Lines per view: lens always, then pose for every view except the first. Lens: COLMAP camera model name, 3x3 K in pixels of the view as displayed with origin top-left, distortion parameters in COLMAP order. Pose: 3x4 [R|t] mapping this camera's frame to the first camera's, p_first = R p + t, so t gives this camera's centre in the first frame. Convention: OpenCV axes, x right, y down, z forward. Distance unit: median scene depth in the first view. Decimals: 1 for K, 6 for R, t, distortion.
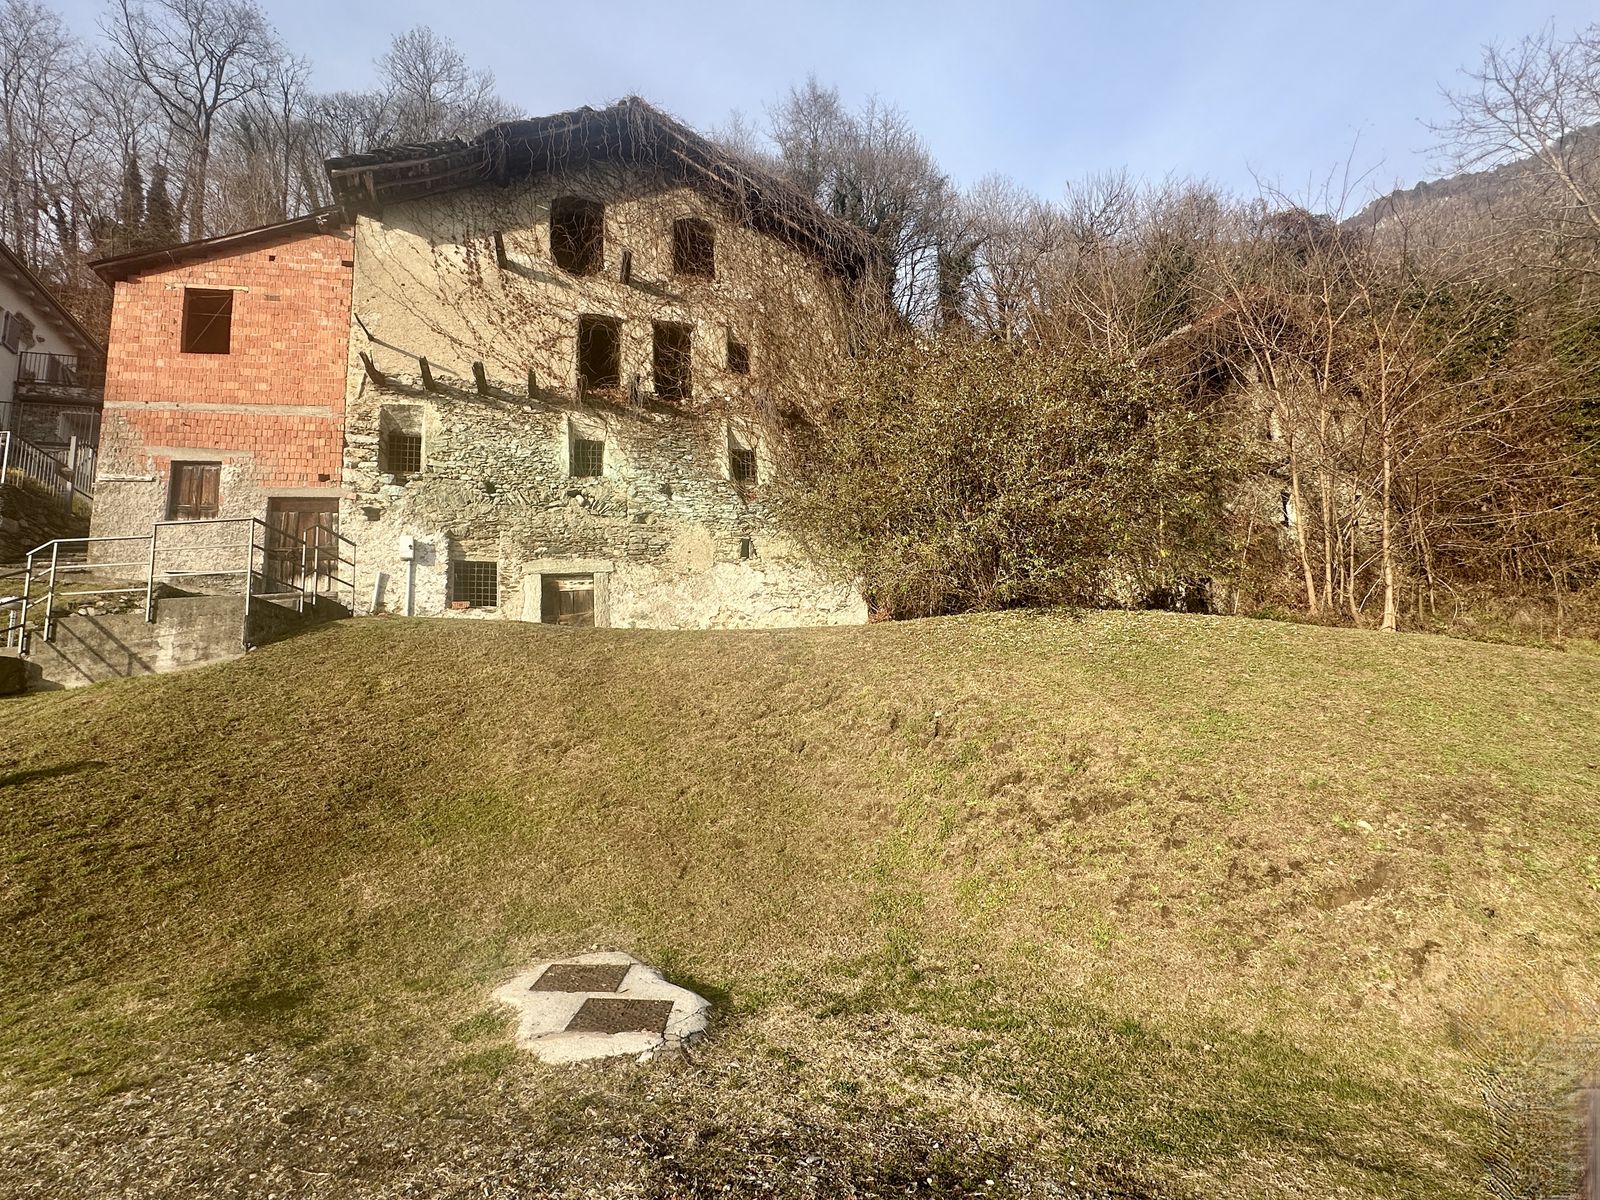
lens RADIAL K [[788.2, 0, 790.4], [0, 788.2, 597.2], [0, 0, 1]] dist [-0.000154, 0.001858]
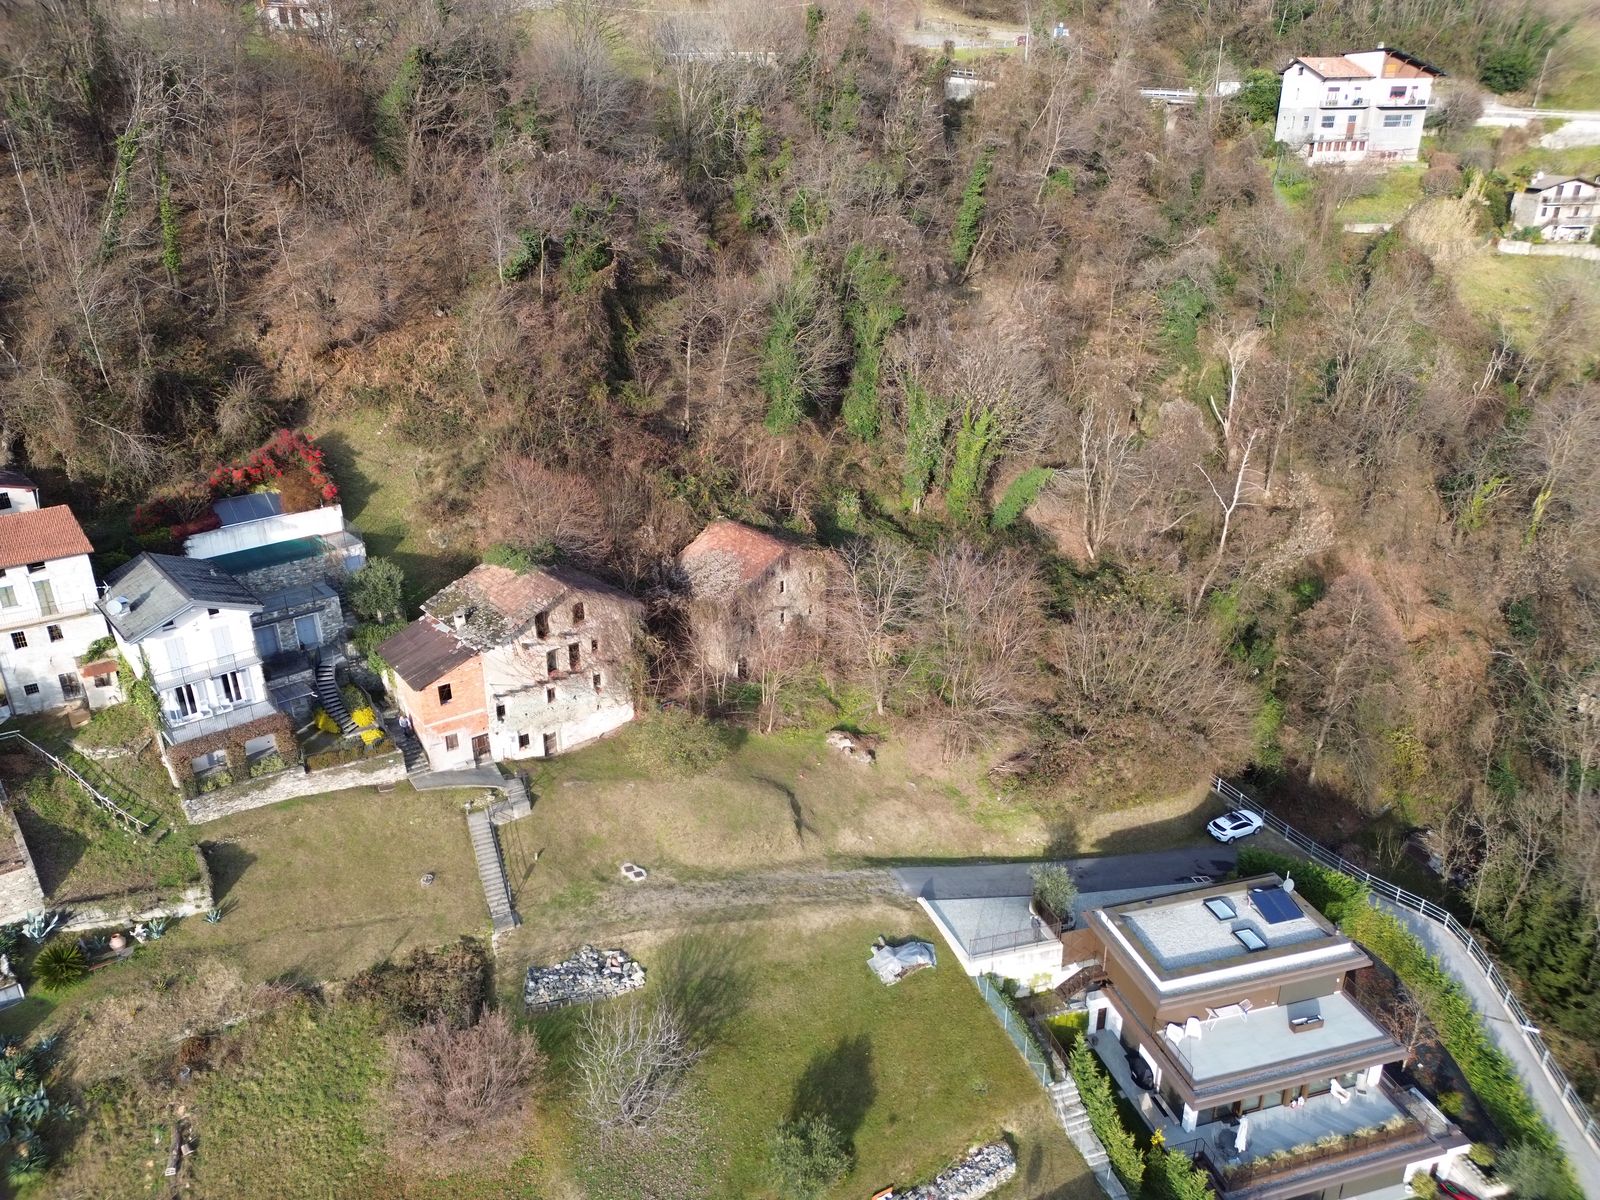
lens RADIAL K [[1121.3, 0, 811.7], [0, 1121.3, 601.1], [0, 0, 1]] dist [0.062695, -0.047768]
pose [[0.920075, -0.082903, 0.382869, -1.001112], [-0.144905, 0.836005, 0.529244, -3.051744], [-0.363956, -0.542424, 0.757174, -2.609321]]
